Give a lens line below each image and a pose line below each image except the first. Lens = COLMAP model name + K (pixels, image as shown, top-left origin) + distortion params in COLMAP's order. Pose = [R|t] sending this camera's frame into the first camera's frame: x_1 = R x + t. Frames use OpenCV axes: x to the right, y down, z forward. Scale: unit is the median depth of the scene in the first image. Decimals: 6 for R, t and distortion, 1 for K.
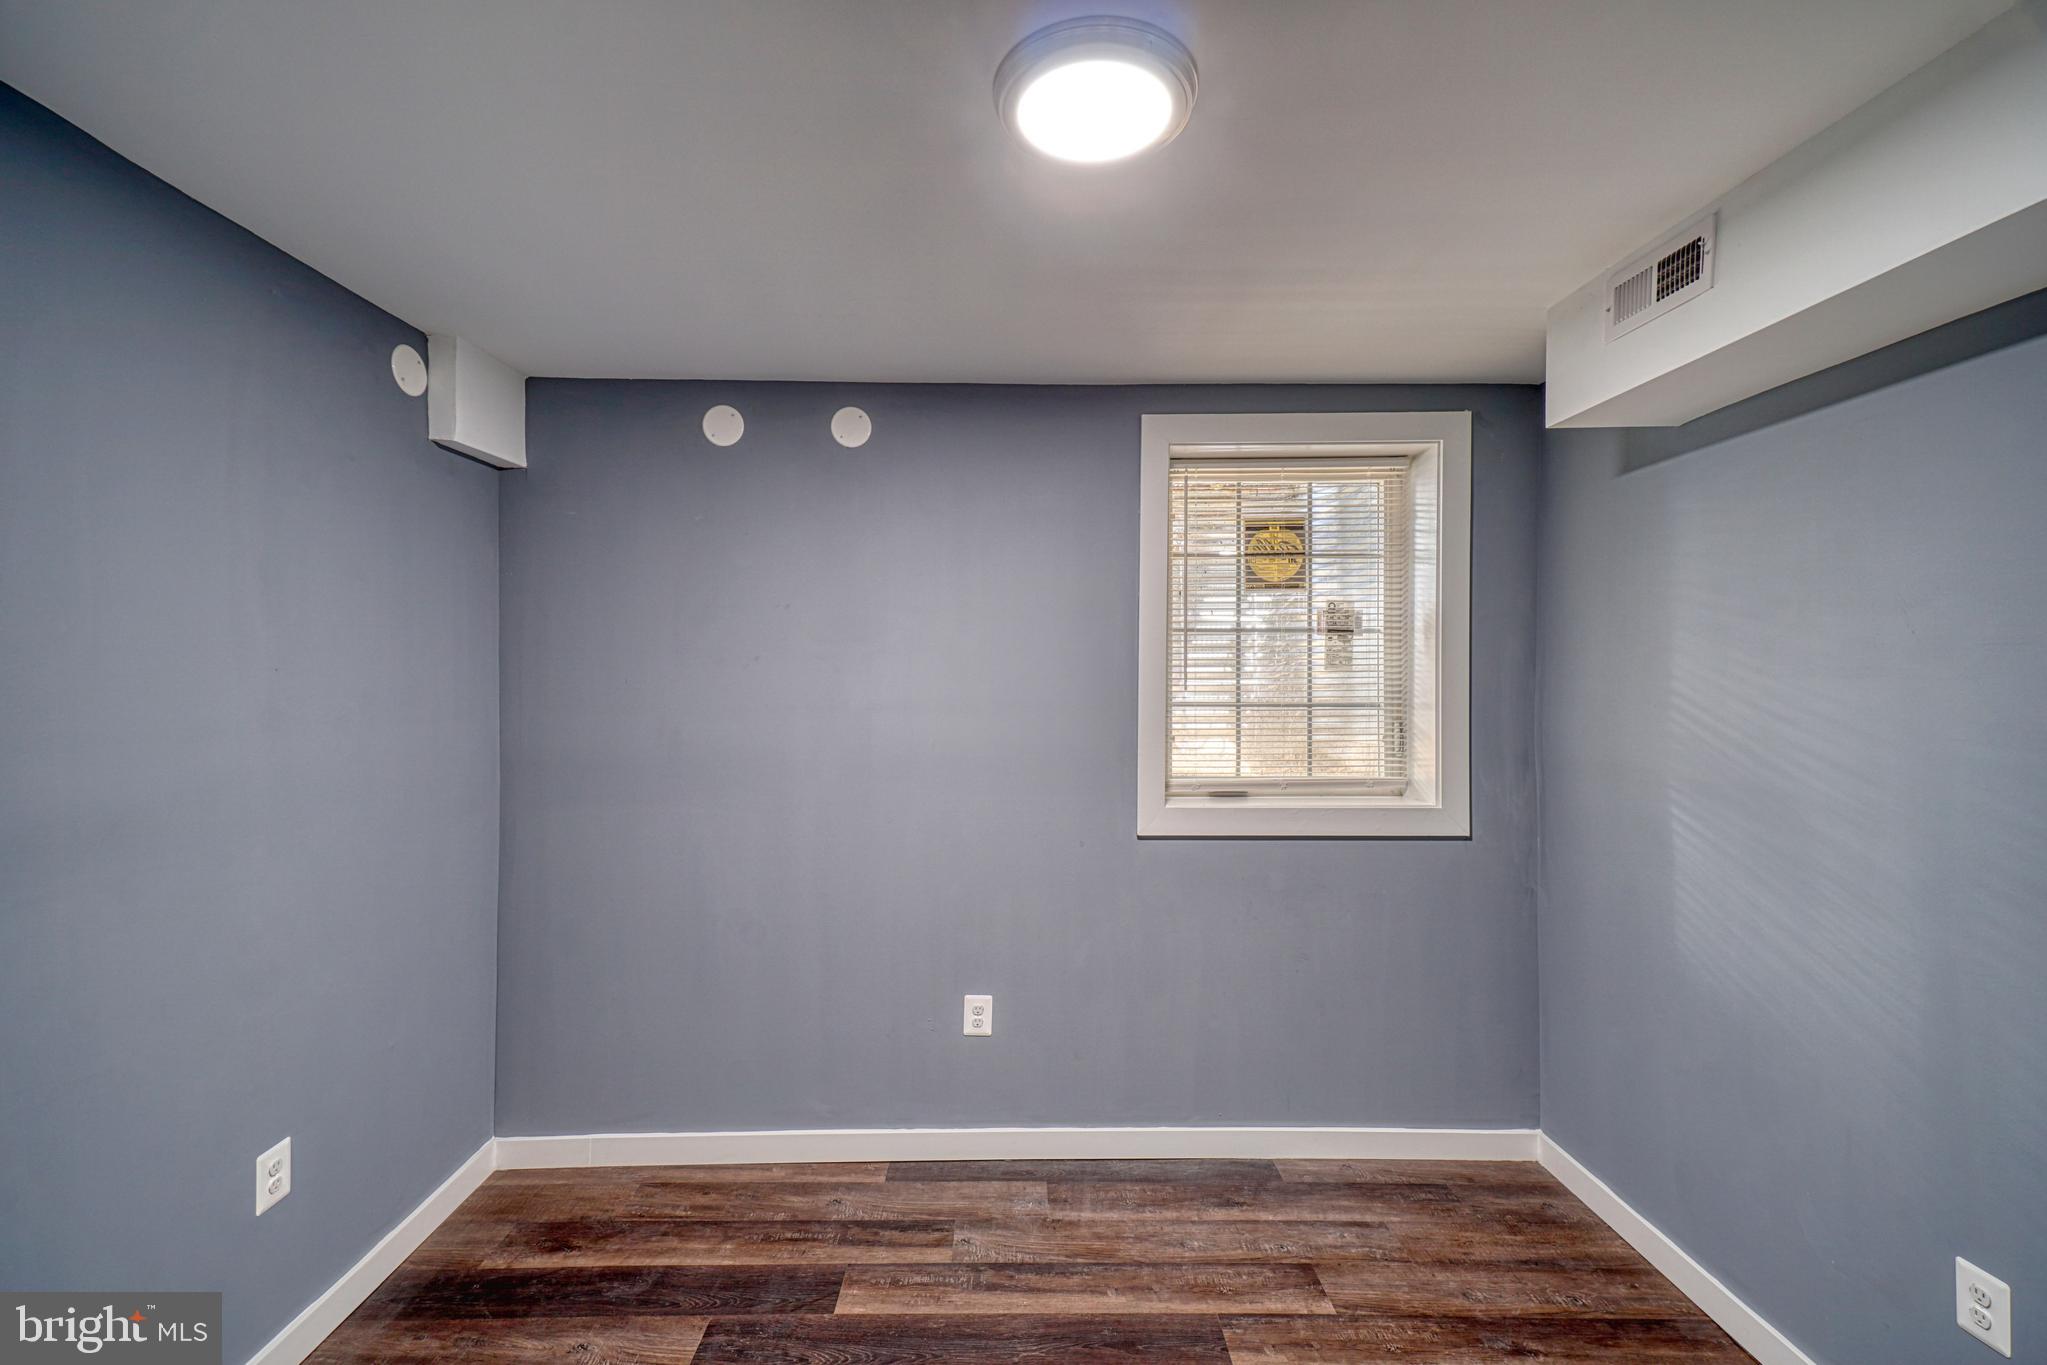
lens RADIAL K [[863.6, 0, 1024.9], [0, 863.6, 675.9], [0, 0, 1]] dist [0.054392, -0.021354]
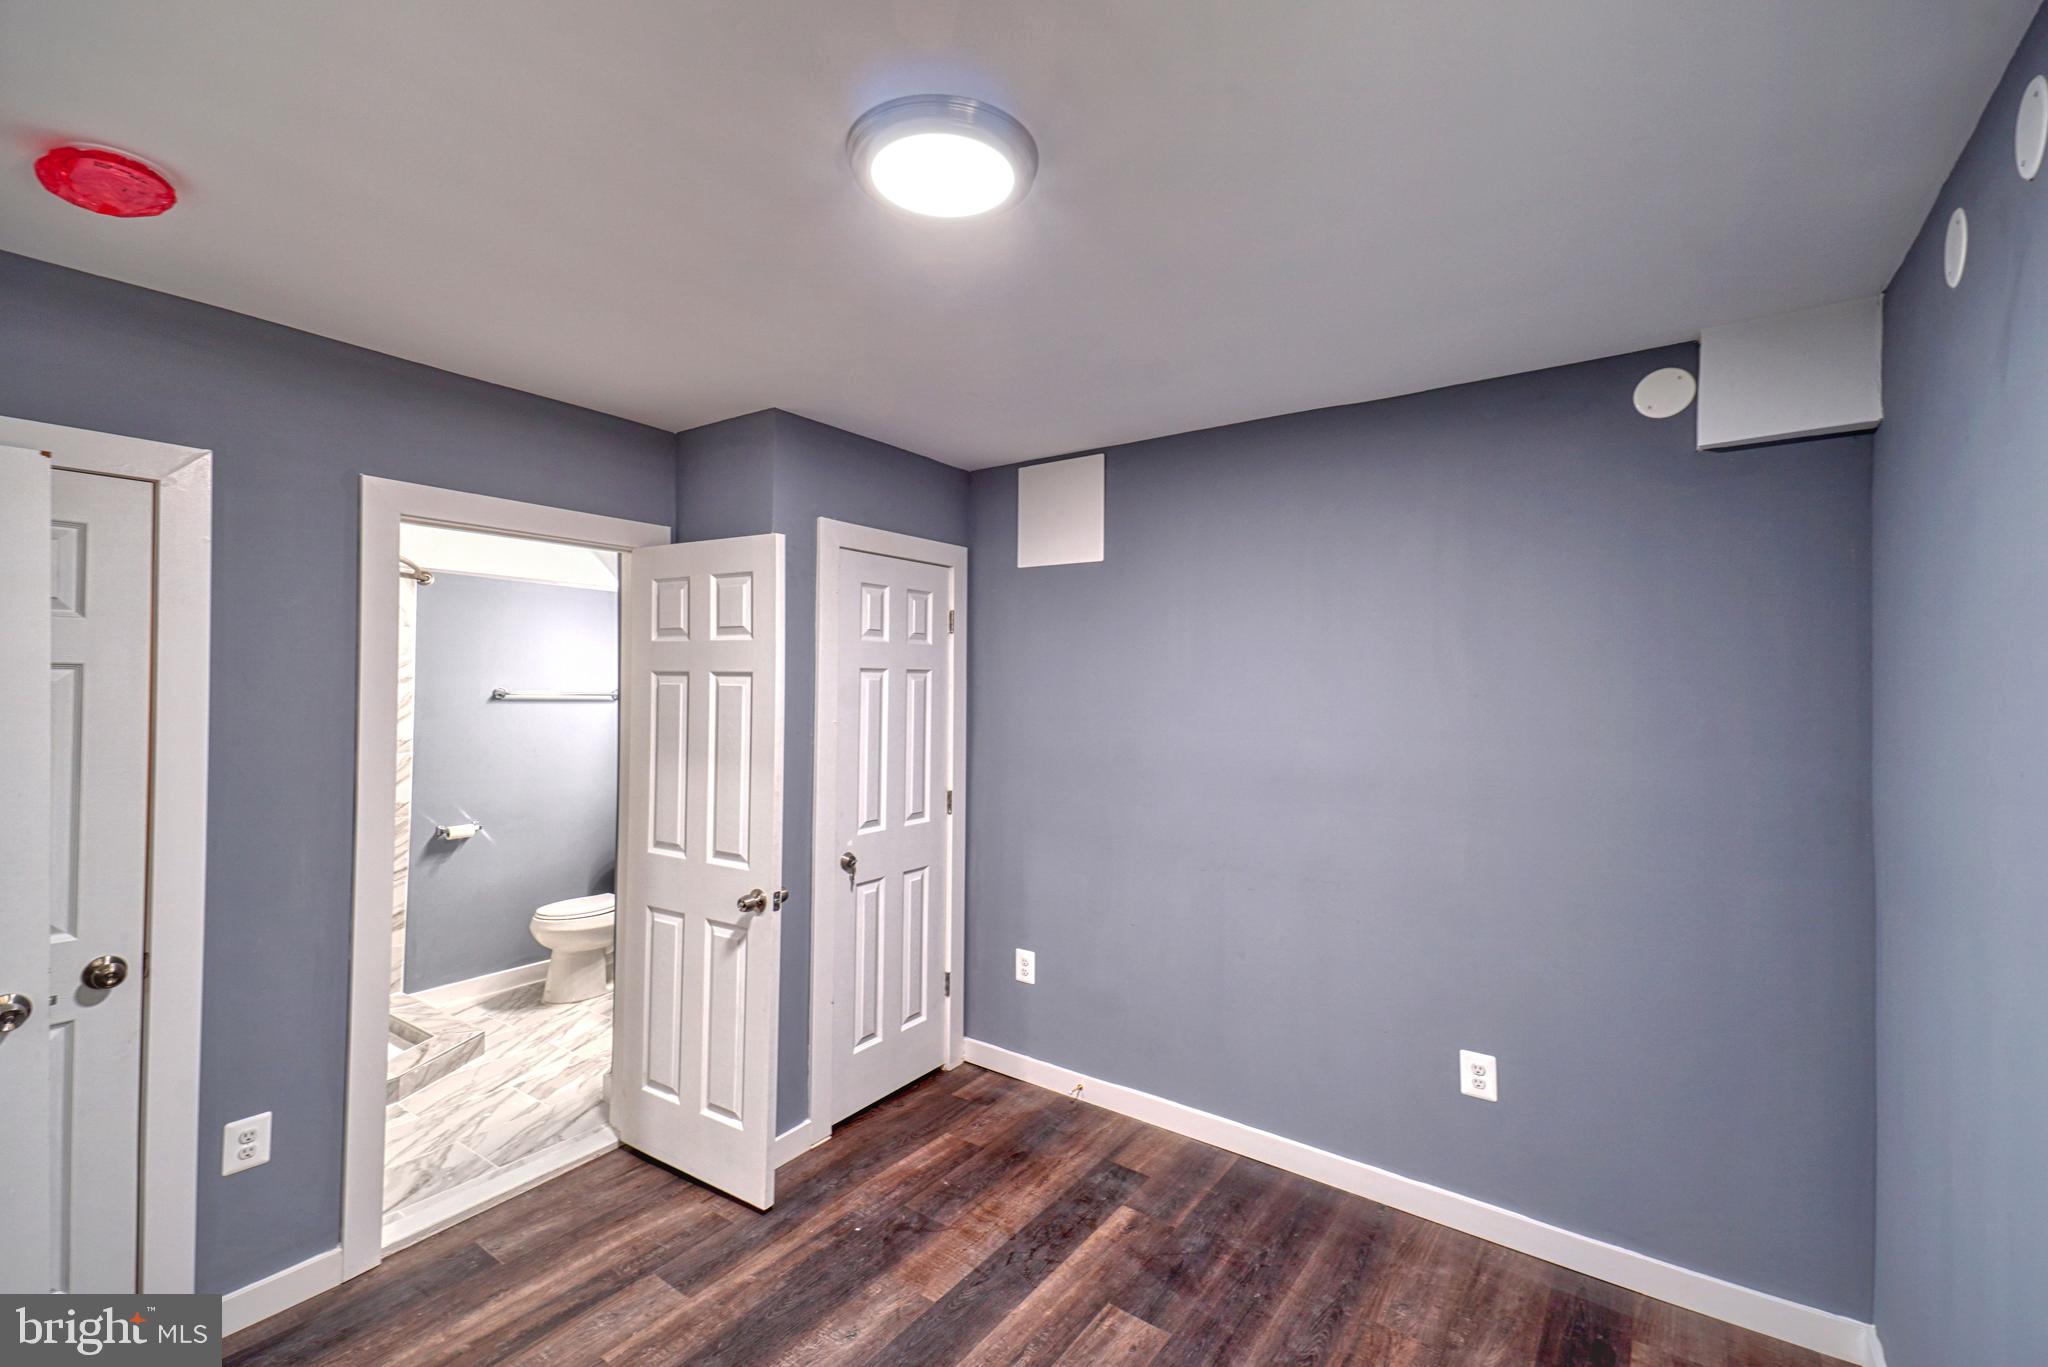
lens RADIAL K [[864.0, 0, 1025.4], [0, 864.0, 676.9], [0, 0, 1]] dist [0.054392, -0.021354]
pose [[-0.607800, -0.016090, -0.793927, 0.458301], [-0.012624, 0.999864, -0.010599, -0.009351], [0.793990, 0.003581, -0.607921, 0.927206]]
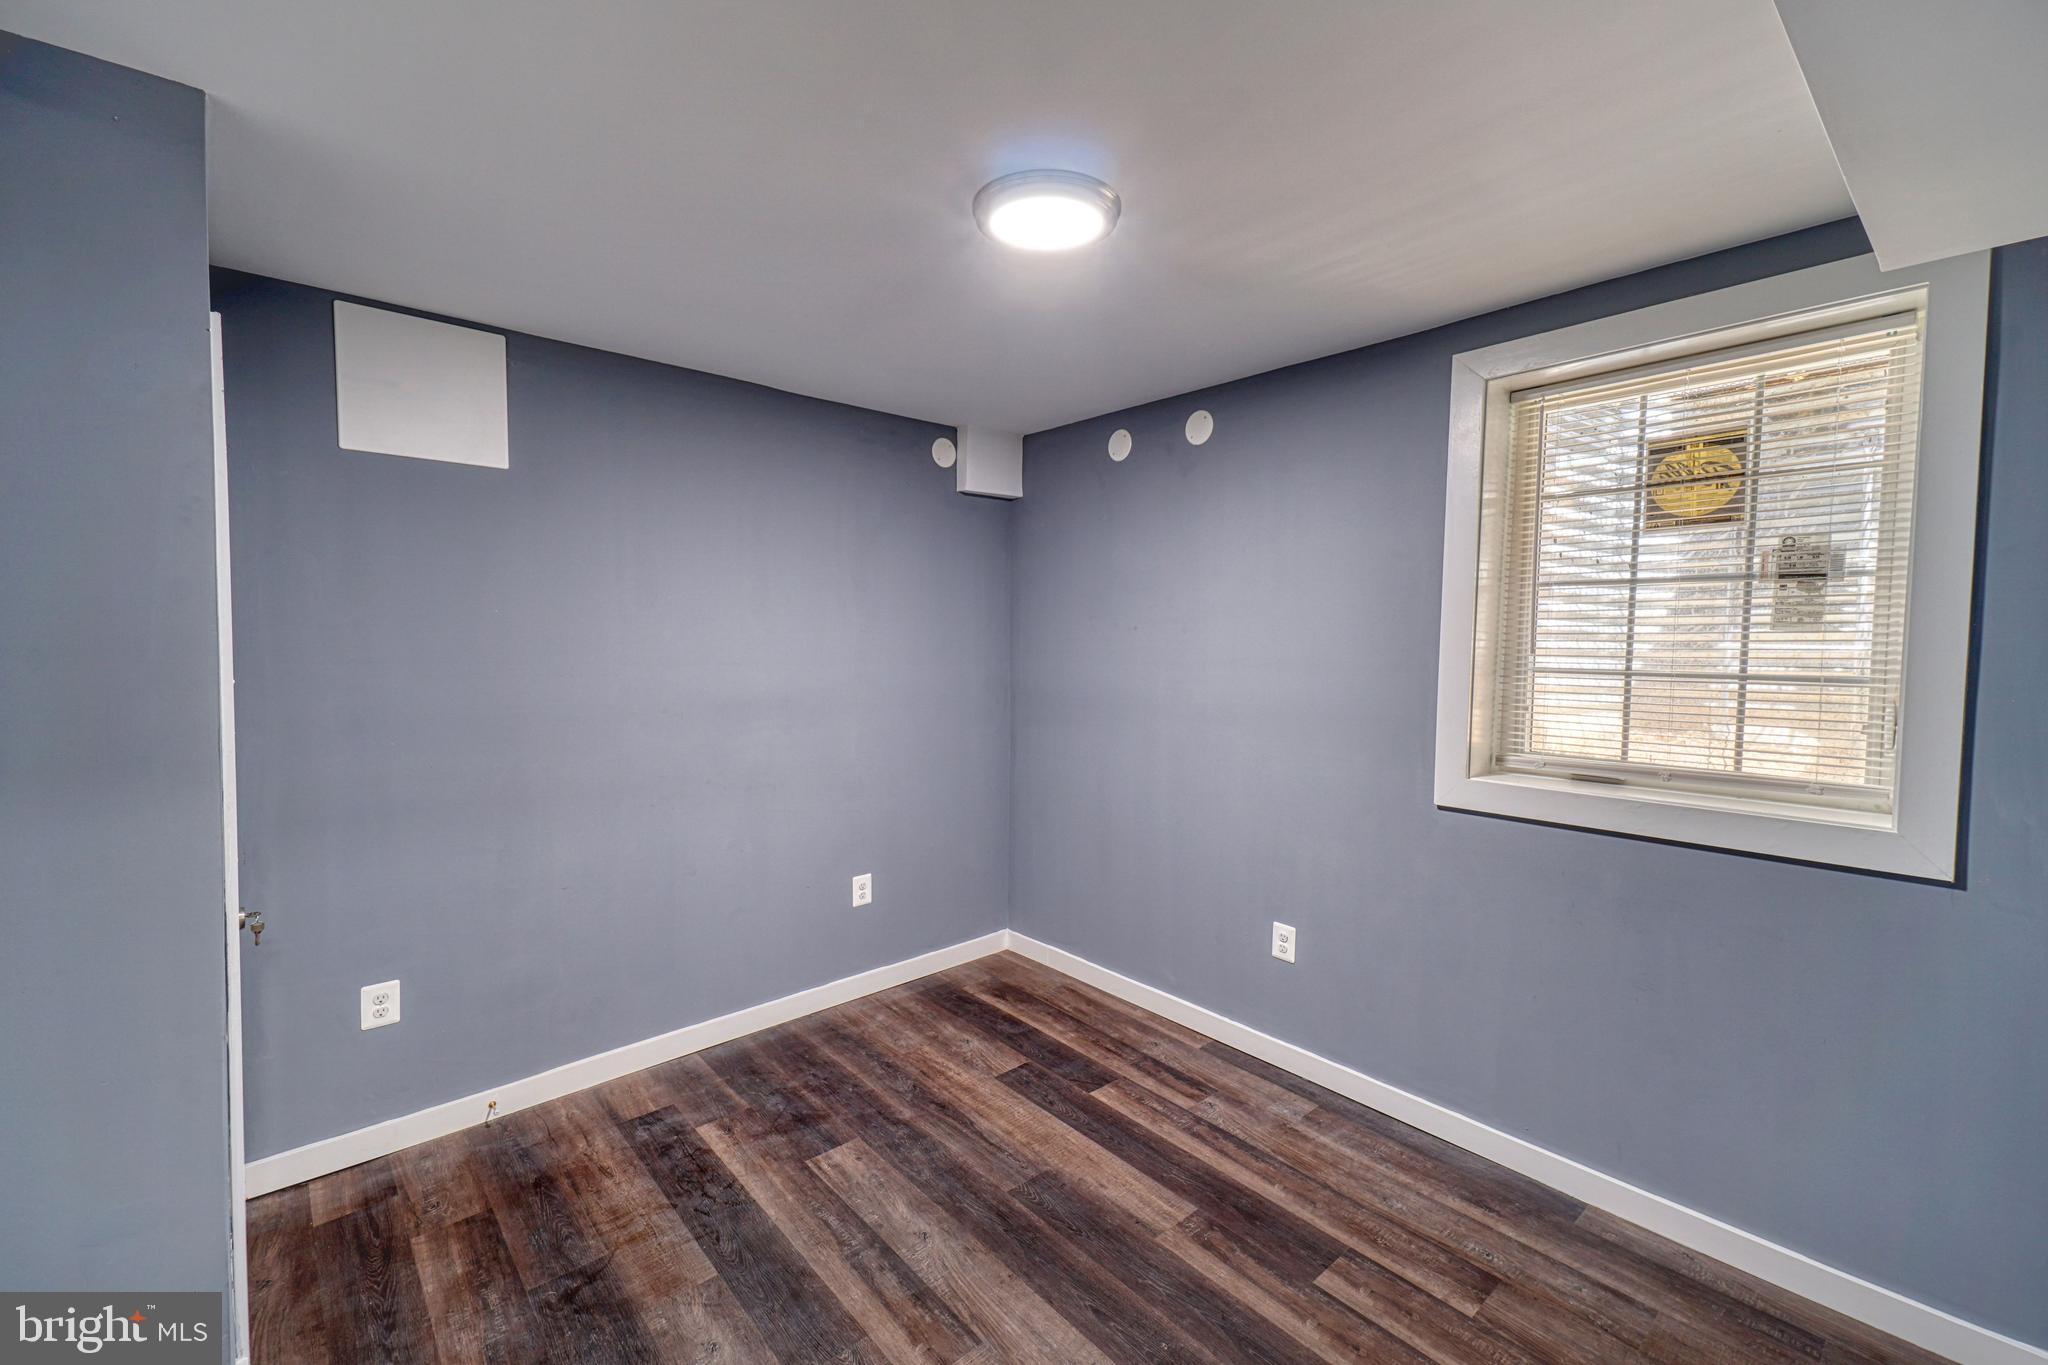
lens RADIAL K [[864.0, 0, 1025.4], [0, 864.0, 675.9], [0, 0, 1]] dist [0.054392, -0.021354]
pose [[0.646882, 0.038351, -0.761625, 0.601778], [-0.006576, 0.998978, 0.044718, 0.002859], [0.762562, -0.023919, 0.646473, 0.039986]]
